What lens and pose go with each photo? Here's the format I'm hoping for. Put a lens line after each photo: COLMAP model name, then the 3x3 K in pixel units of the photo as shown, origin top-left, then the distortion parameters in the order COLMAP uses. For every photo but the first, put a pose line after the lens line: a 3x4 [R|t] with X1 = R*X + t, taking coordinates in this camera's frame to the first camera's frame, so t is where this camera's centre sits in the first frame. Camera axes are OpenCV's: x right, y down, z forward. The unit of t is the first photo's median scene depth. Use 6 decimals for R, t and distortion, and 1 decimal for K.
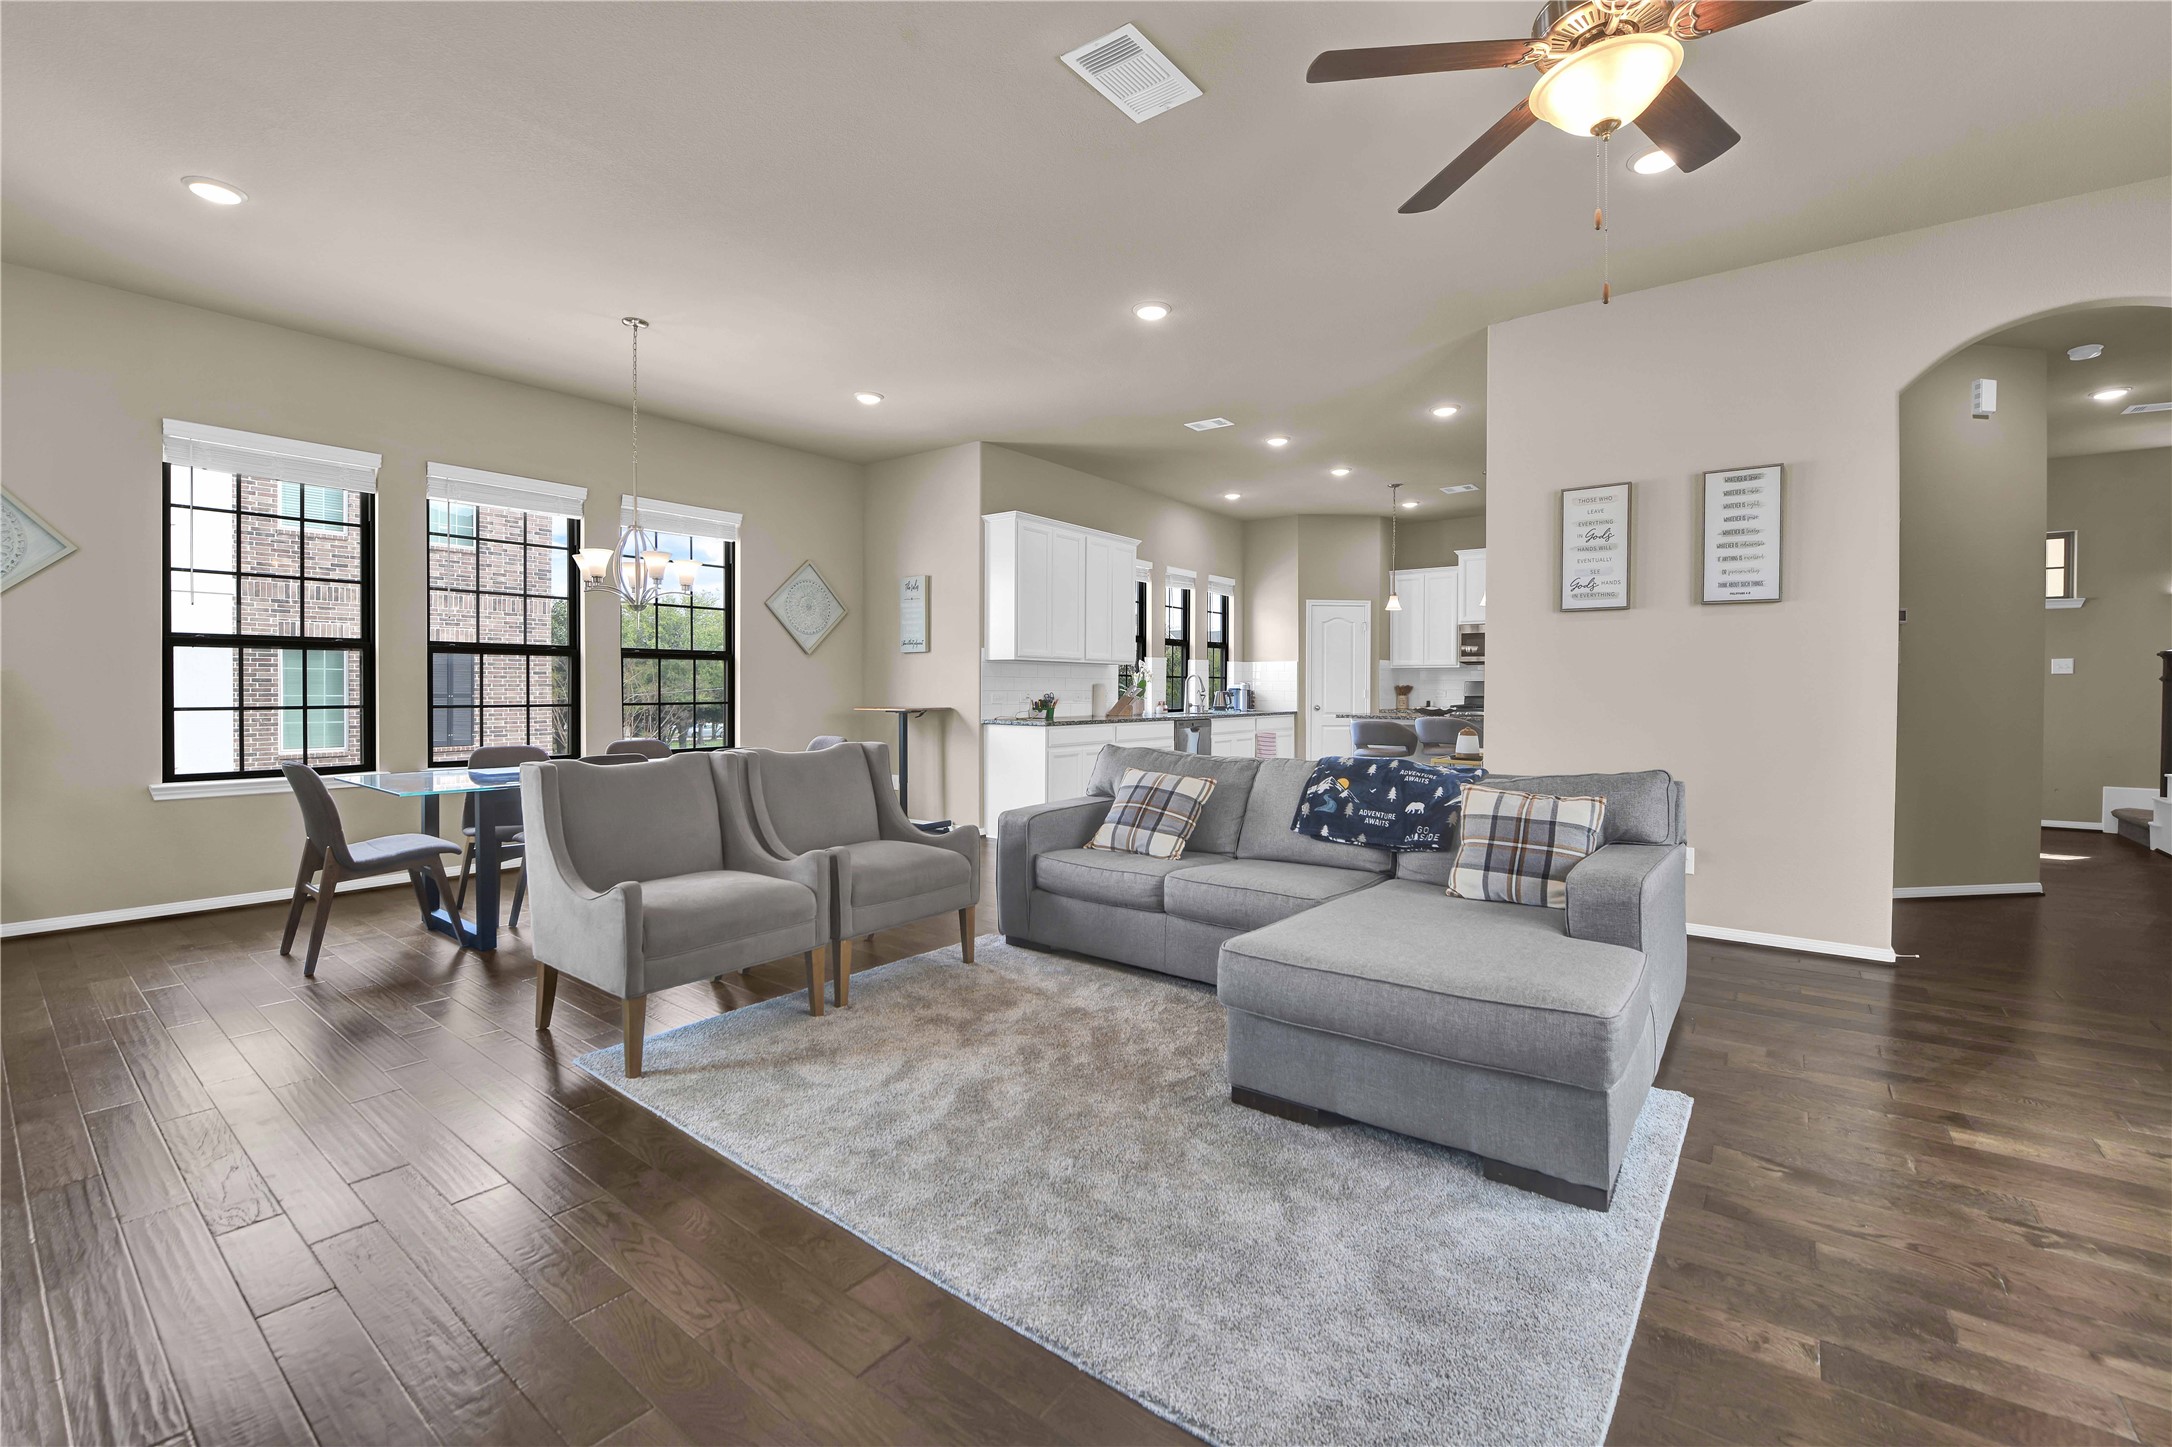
lens RADIAL K [[915.1, 0, 1086.5], [0, 915.1, 703.1], [0, 0, 1]] dist [-0.032855, 0.000023]
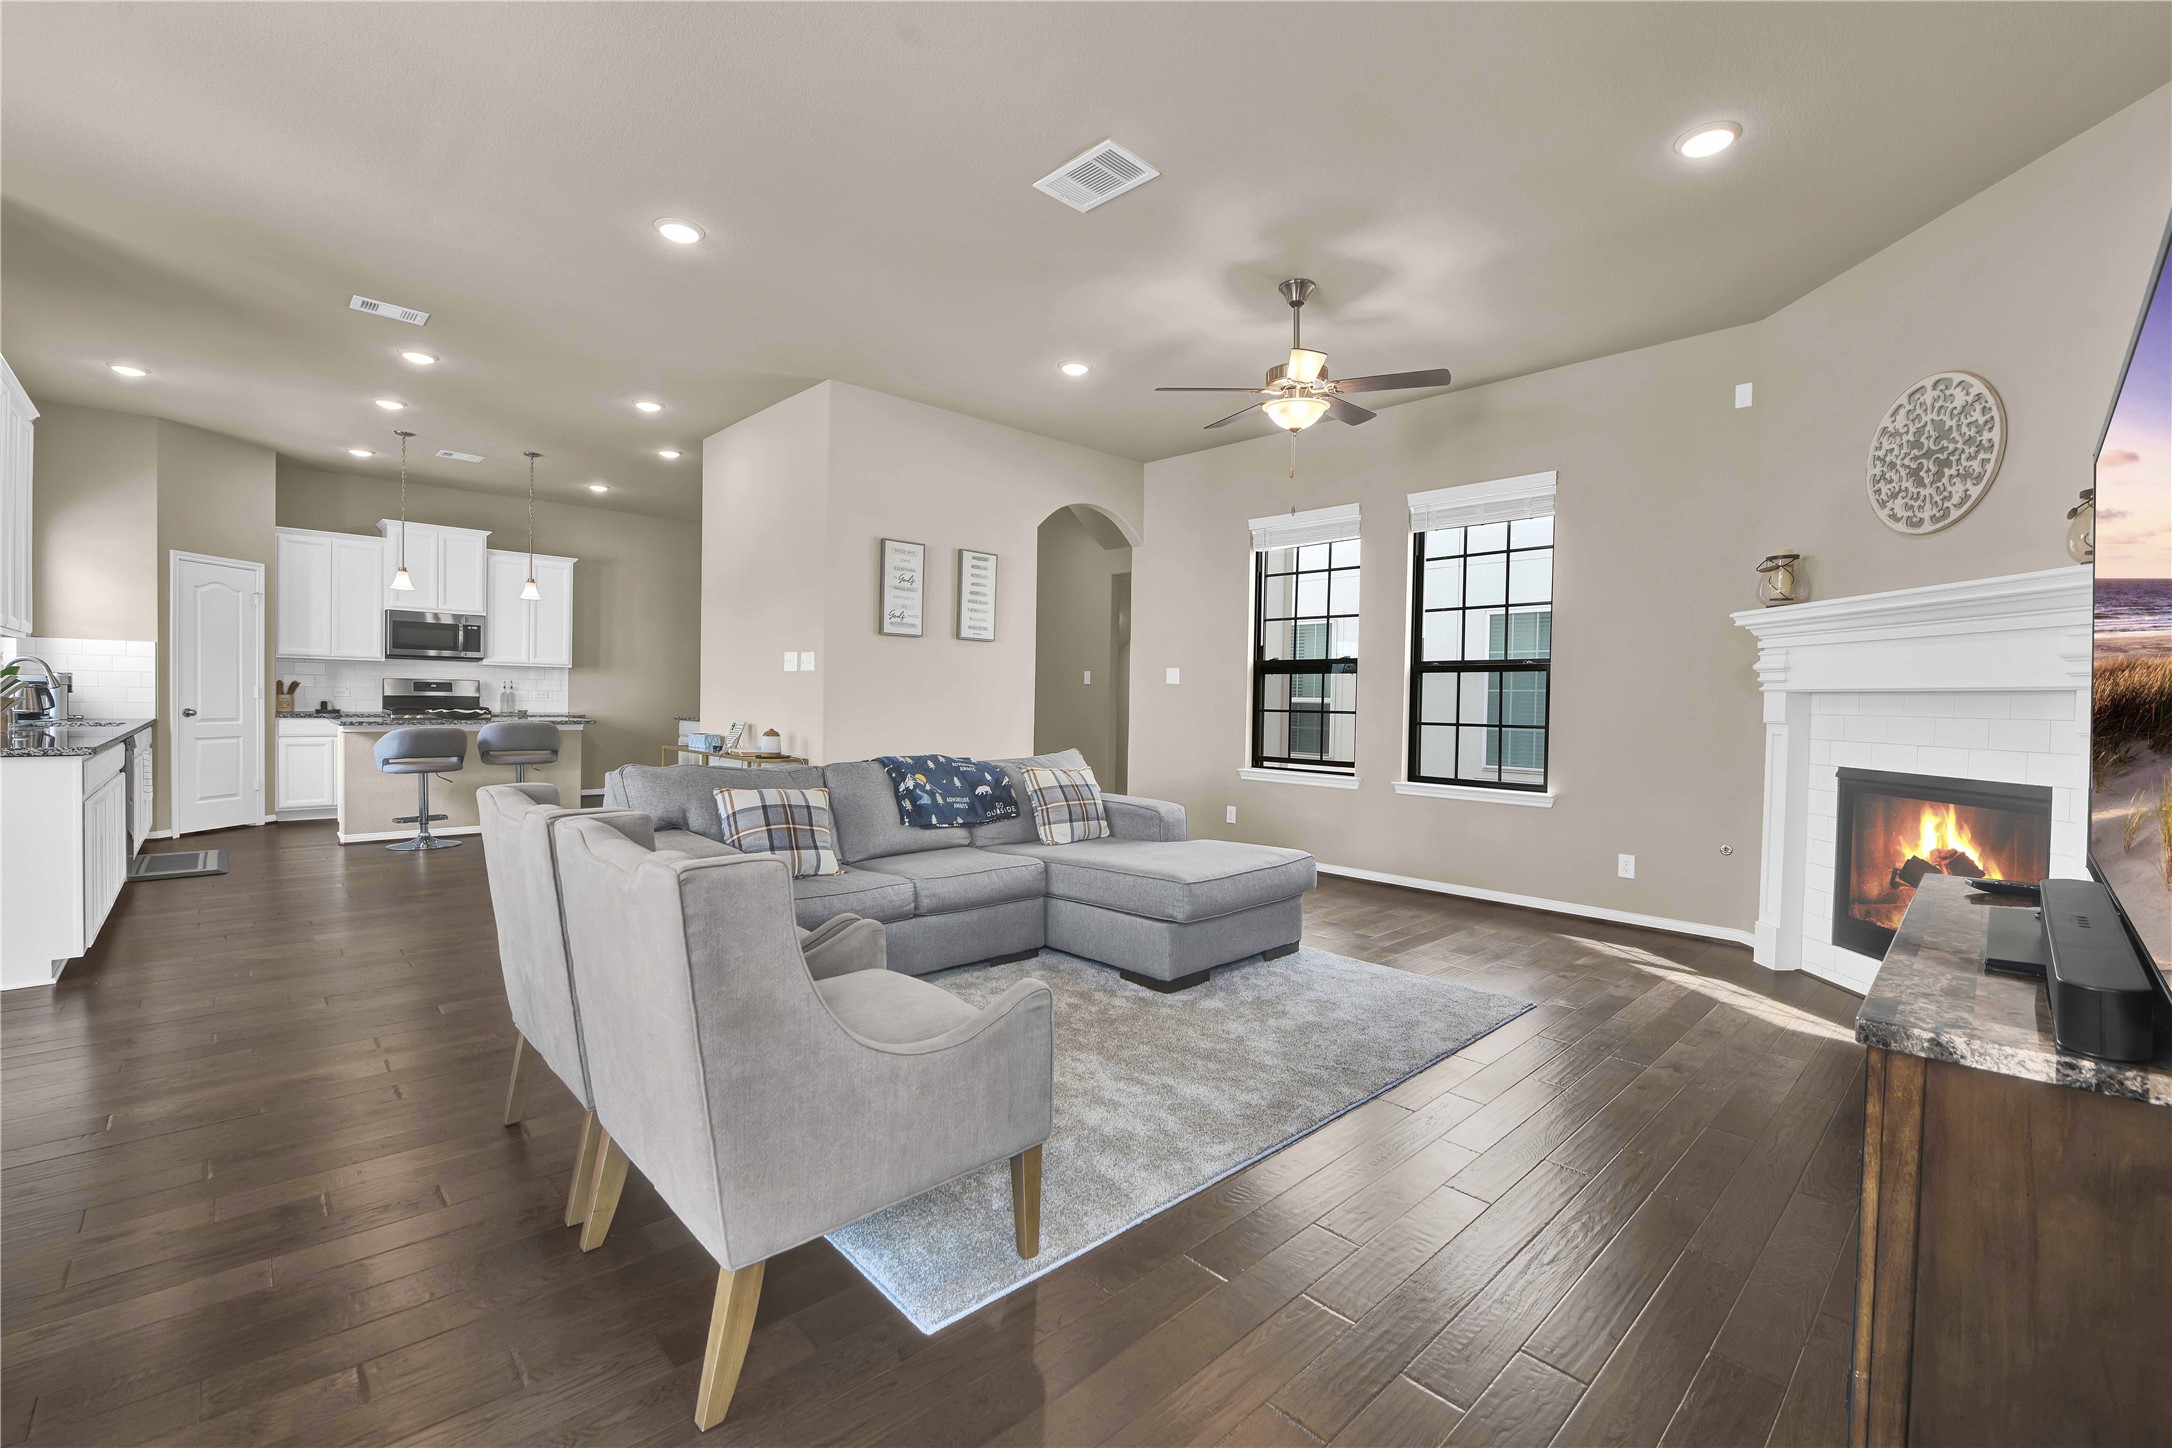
lens RADIAL K [[929.4, 0, 1129.4], [0, 929.4, 716.4], [0, 0, 1]] dist [-0.017112, -0.000336]
pose [[0.123589, -0.018088, 0.992169, -0.445645], [-0.000960, 0.999831, 0.018348, -0.006777], [-0.992333, -0.003220, 0.123551, 0.307911]]
